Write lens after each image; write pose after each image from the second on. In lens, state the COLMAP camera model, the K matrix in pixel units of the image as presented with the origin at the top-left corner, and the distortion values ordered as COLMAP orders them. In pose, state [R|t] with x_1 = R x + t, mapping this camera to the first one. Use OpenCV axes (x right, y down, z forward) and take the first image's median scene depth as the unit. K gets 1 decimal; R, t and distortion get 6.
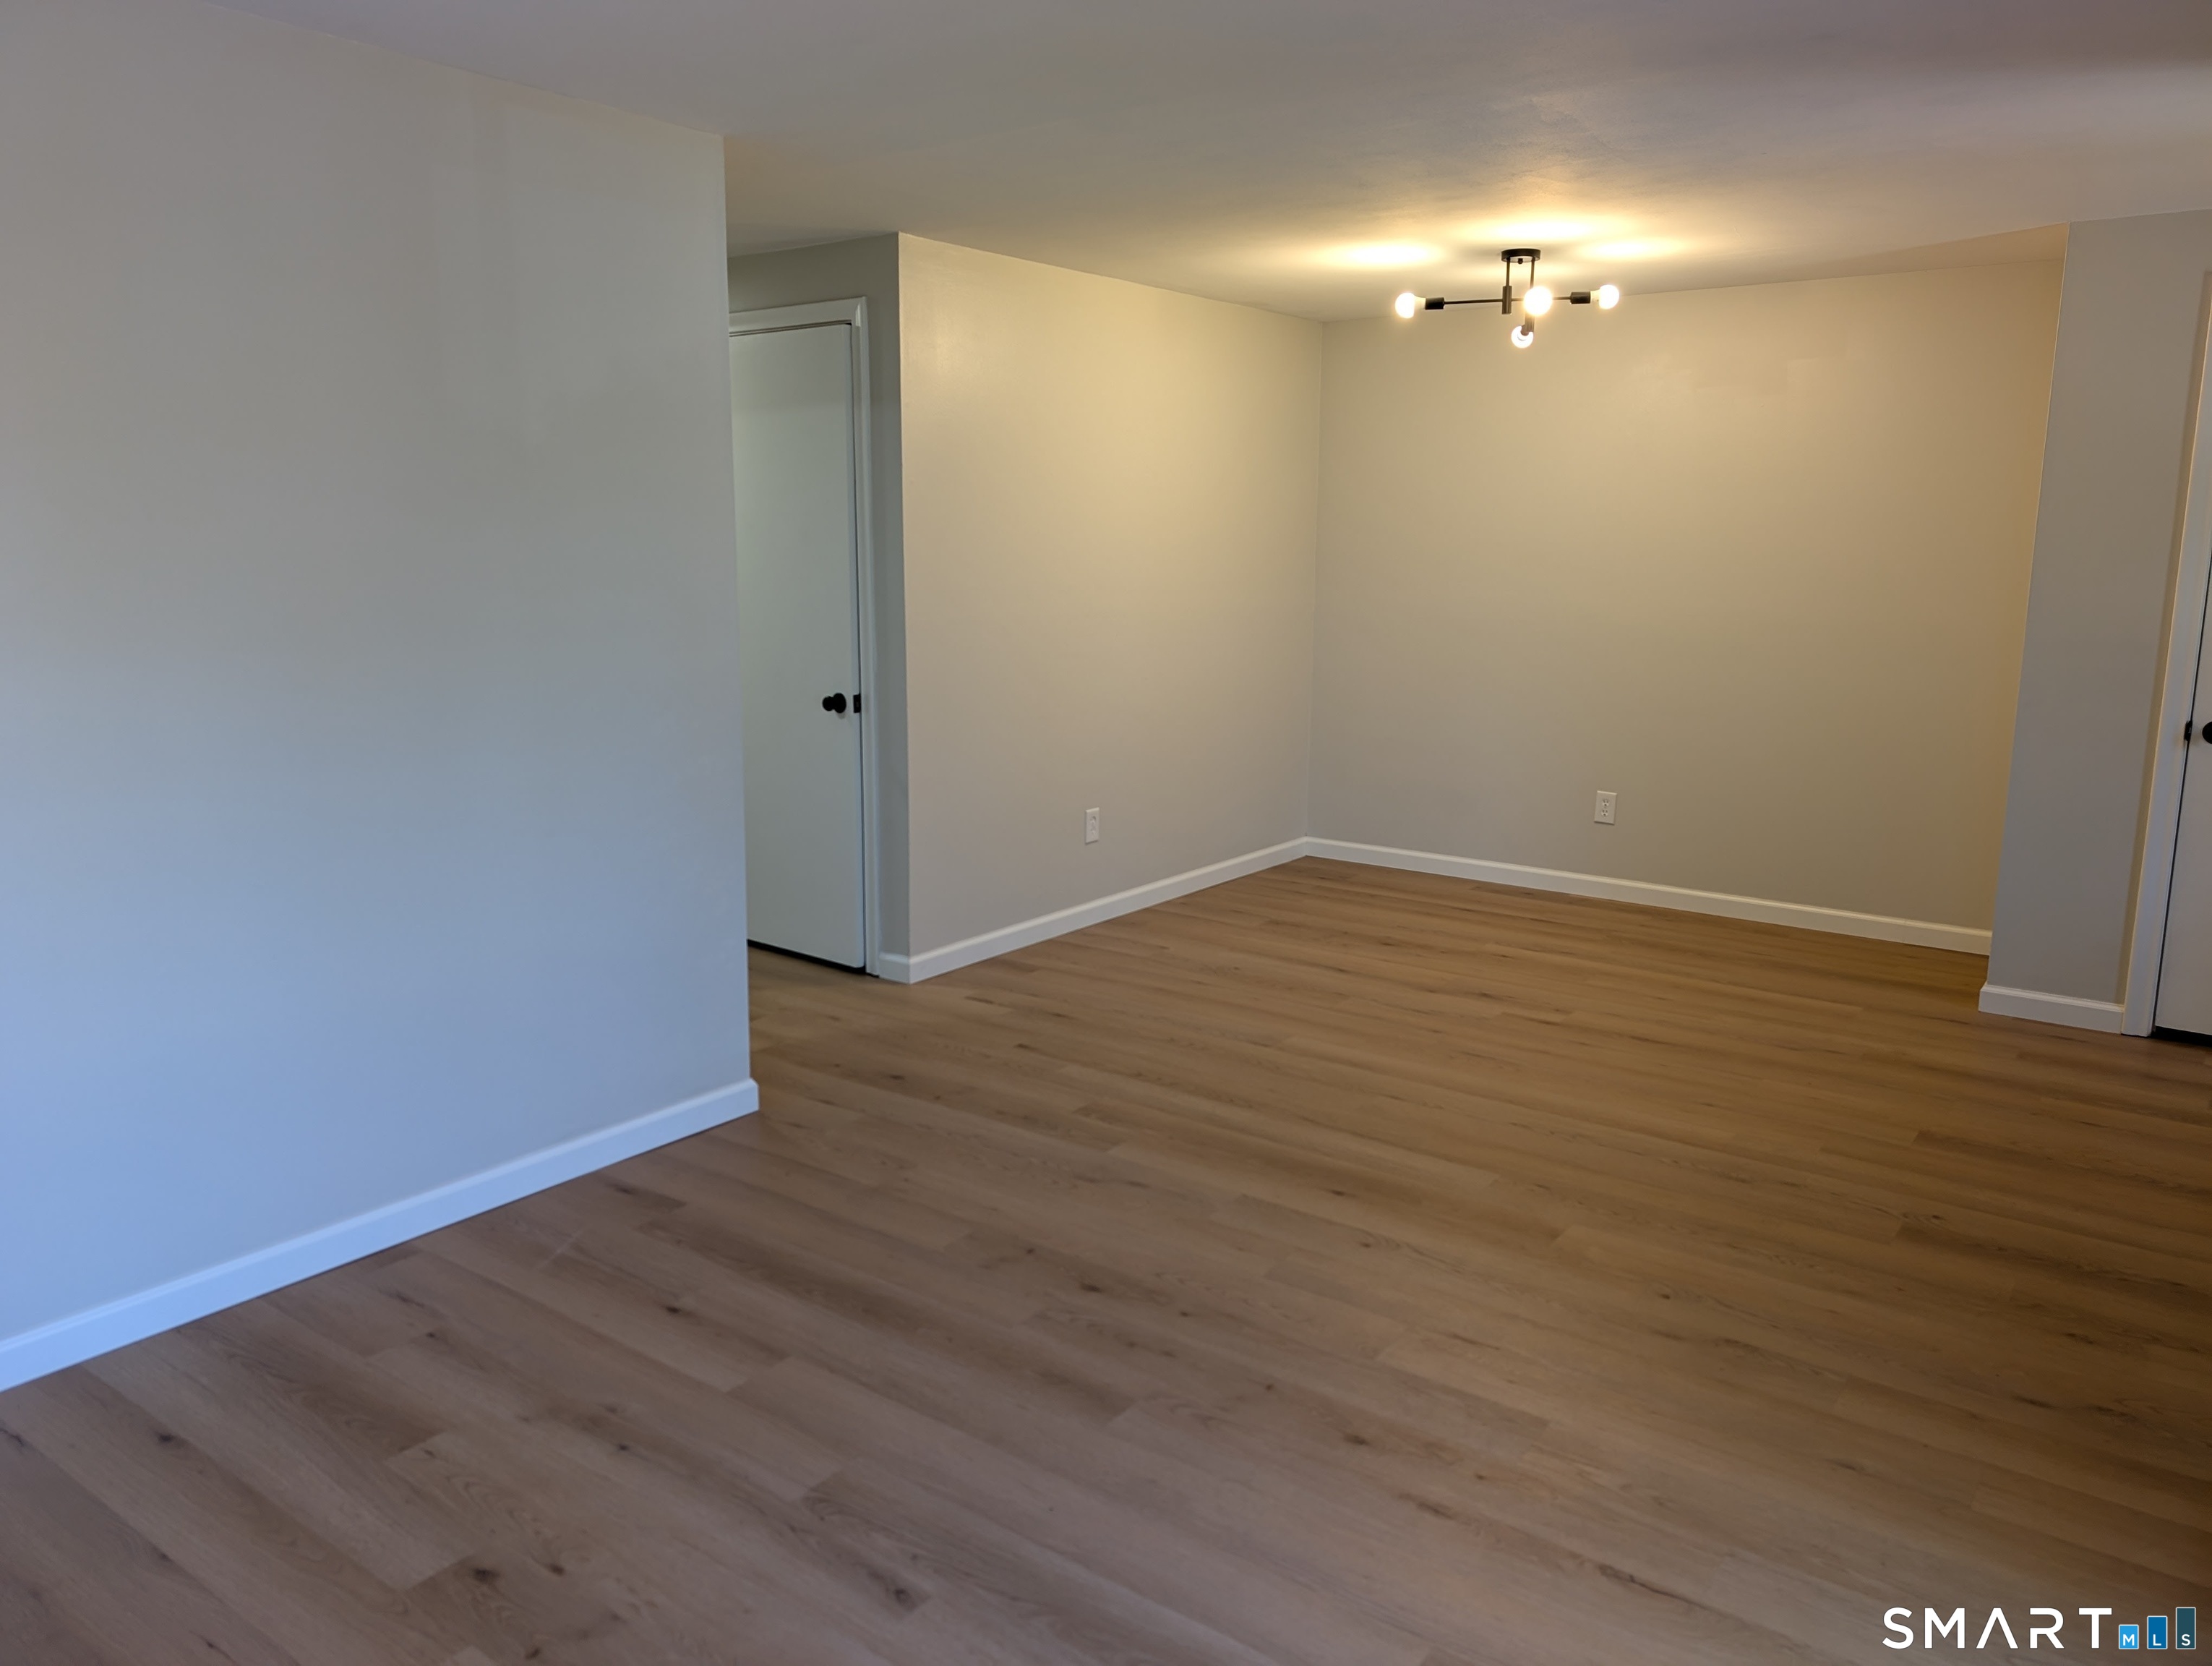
lens RADIAL K [[1575.6, 0, 1104.9], [0, 1575.6, 830.8], [0, 0, 1]] dist [0.004888, 0.003753]
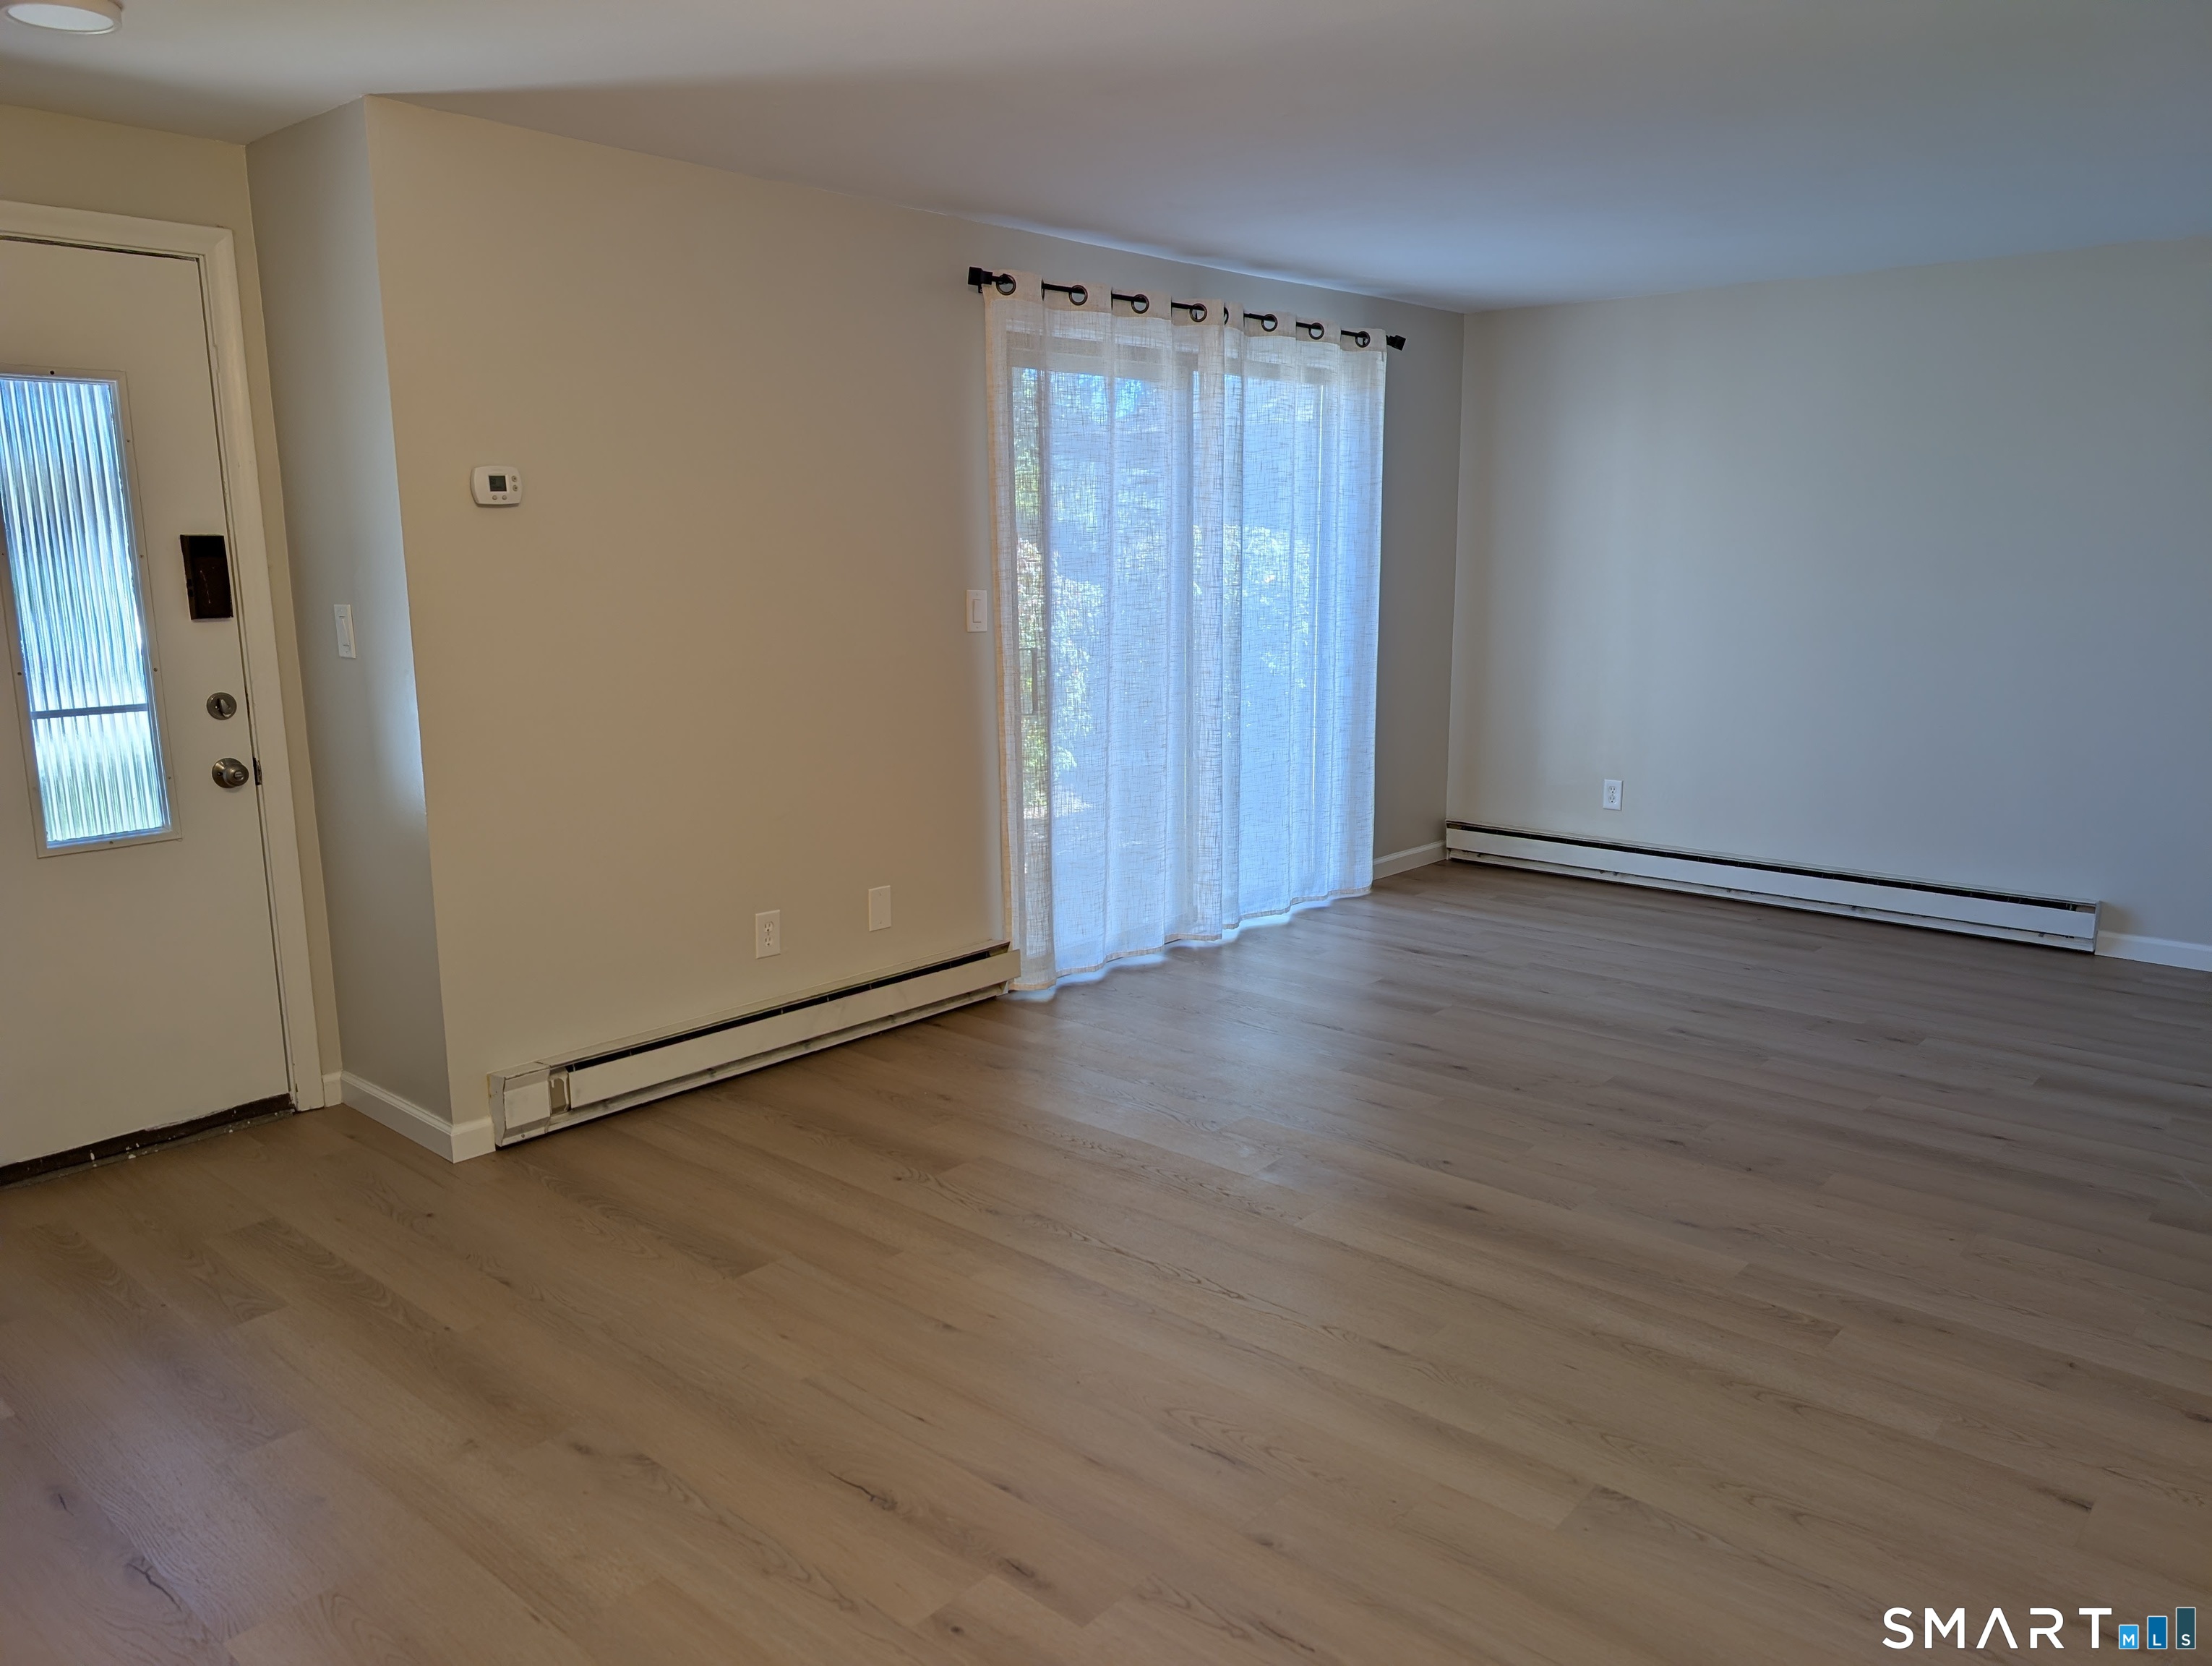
lens RADIAL K [[1575.6, 0, 1106.8], [0, 1575.6, 832.3], [0, 0, 1]] dist [0.004888, 0.003753]
pose [[-0.996586, -0.013109, 0.081516, 0.271706], [0.017749, 0.930217, 0.366581, -0.320297], [-0.080633, 0.366776, -0.926808, 1.685895]]
